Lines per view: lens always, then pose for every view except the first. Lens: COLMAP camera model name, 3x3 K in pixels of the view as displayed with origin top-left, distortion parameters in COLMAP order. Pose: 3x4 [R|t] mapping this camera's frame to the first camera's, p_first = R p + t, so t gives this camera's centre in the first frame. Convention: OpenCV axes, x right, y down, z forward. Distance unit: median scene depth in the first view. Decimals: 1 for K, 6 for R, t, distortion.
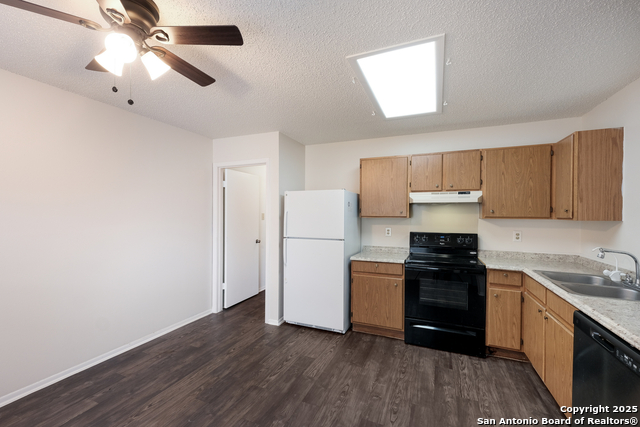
lens RADIAL K [[280.1, 0, 322.7], [0, 280.1, 214.5], [0, 0, 1]] dist [0.007887, -0.000124]
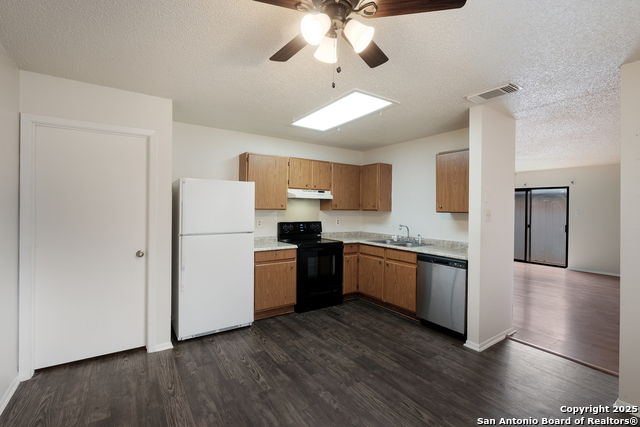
lens RADIAL K [[286.2, 0, 322.9], [0, 286.2, 209.0], [0, 0, 1]] dist [-0.008887, -0.000272]
pose [[0.538058, -0.001468, 0.842907, -0.686963], [-0.006866, 0.999958, 0.006125, -0.001819], [-0.842880, -0.009083, 0.538025, 0.244402]]
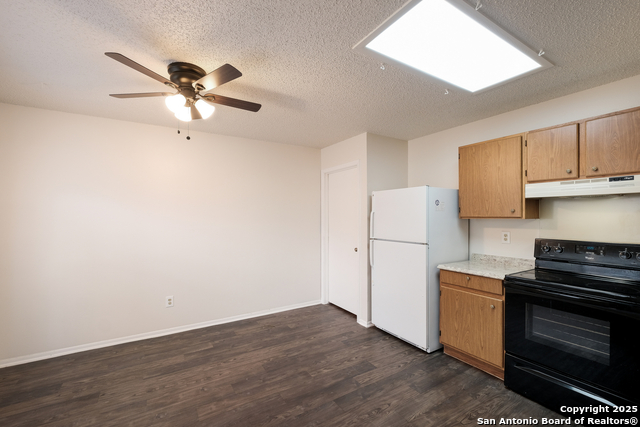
lens RADIAL K [[280.8, 0, 317.6], [0, 280.8, 214.5], [0, 0, 1]] dist [-0.007331, -0.000475]
pose [[0.808329, -0.009285, -0.588658, 0.327949], [0.005091, 0.999948, -0.008782, 0.004552], [0.588709, 0.004102, 0.808335, 0.105098]]
